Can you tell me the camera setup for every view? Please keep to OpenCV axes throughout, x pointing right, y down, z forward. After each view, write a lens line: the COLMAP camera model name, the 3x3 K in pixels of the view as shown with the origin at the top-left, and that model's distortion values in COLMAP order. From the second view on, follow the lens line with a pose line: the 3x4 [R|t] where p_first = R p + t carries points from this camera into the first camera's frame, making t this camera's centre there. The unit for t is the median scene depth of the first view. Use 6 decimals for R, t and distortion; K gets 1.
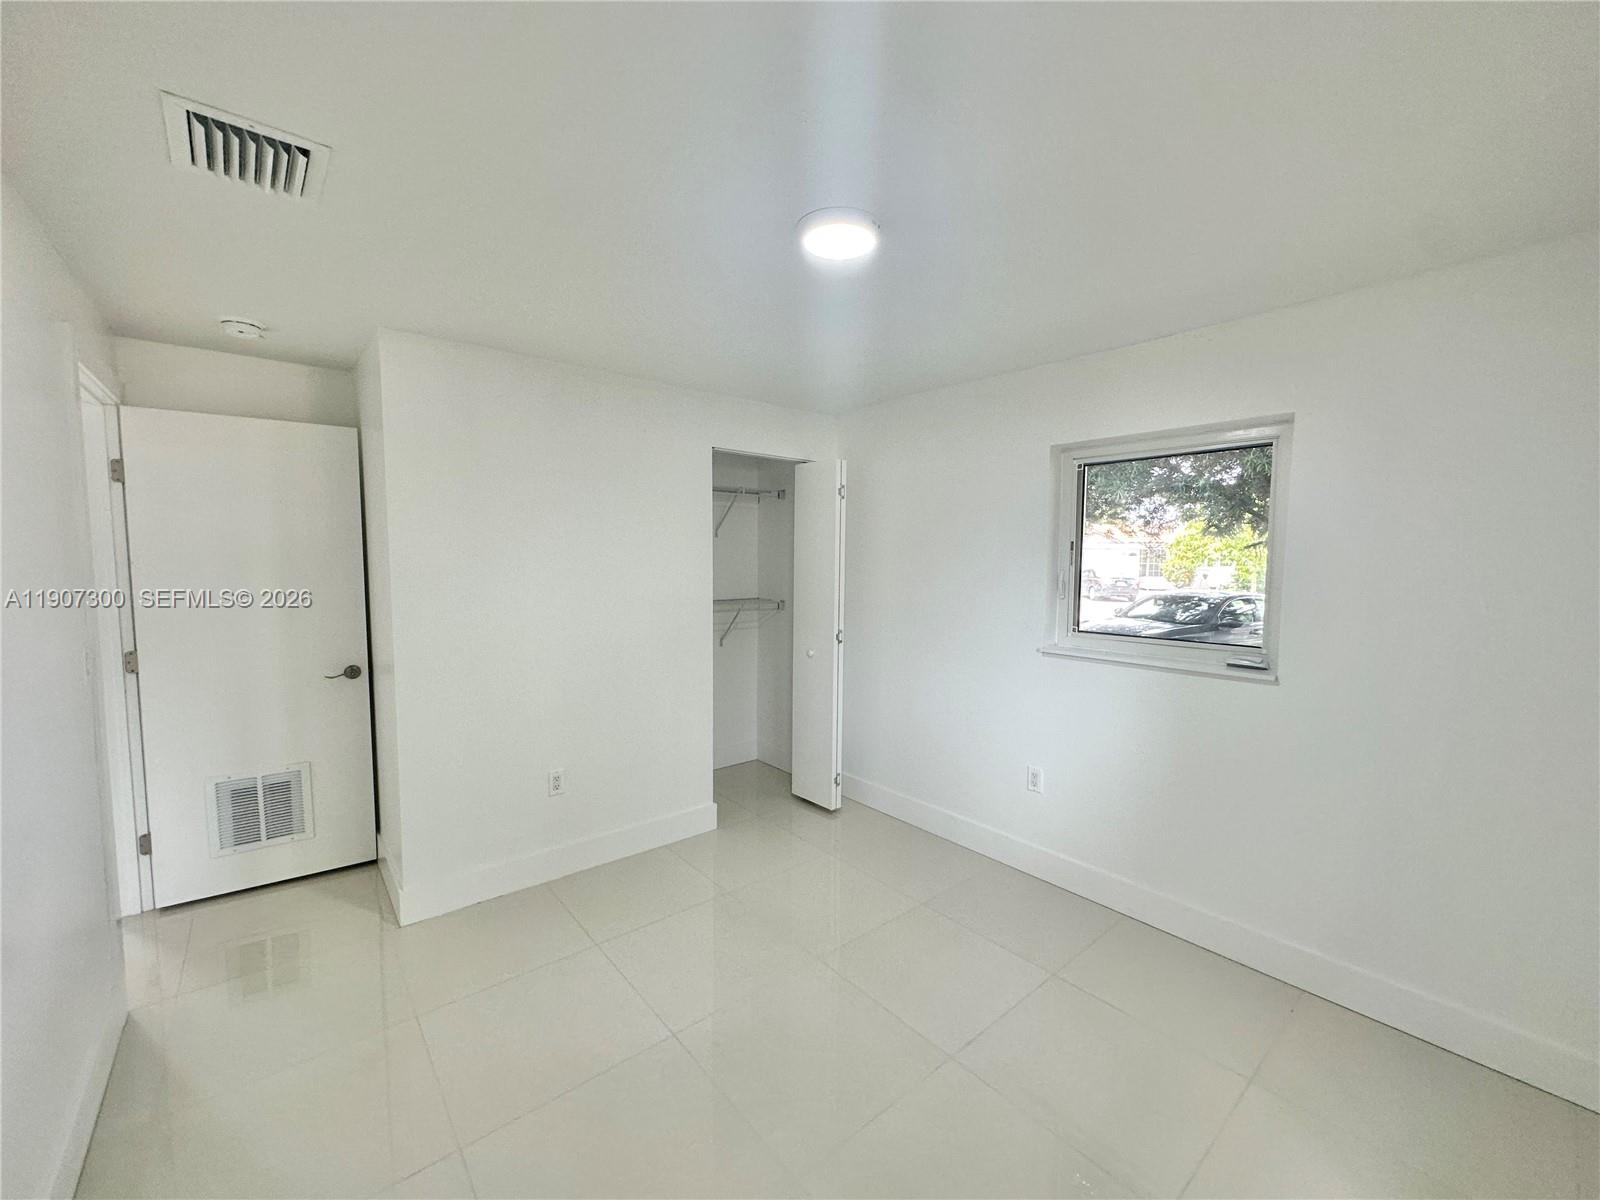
lens RADIAL K [[636.9, 0, 800.0], [0, 636.9, 600.0], [0, 0, 1]] dist [-0.000056, 0.000095]
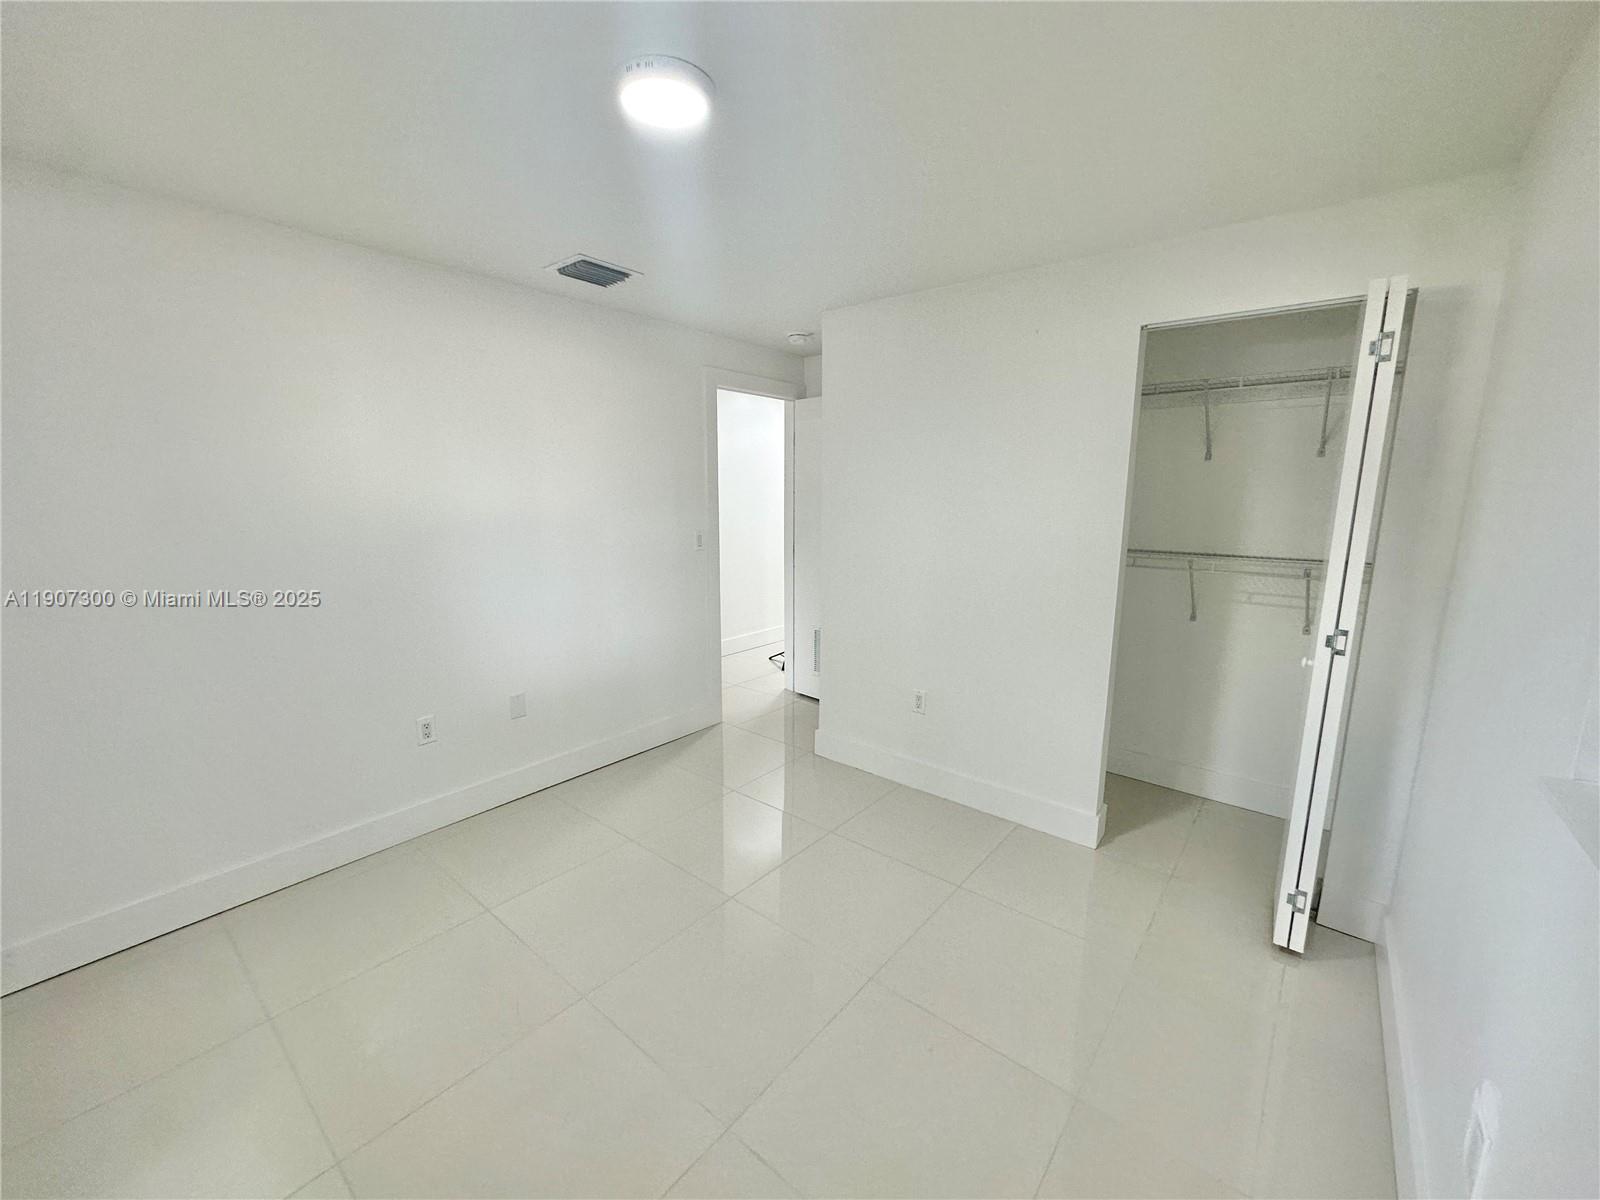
lens RADIAL K [[636.9, 0, 800.0], [0, 636.9, 600.0], [0, 0, 1]] dist [-0.000056, 0.000095]
pose [[0.181882, 0.160062, -0.970206, 0.512578], [-0.074449, 0.986072, 0.148723, -0.021599], [0.980498, 0.045181, 0.191265, 0.518221]]
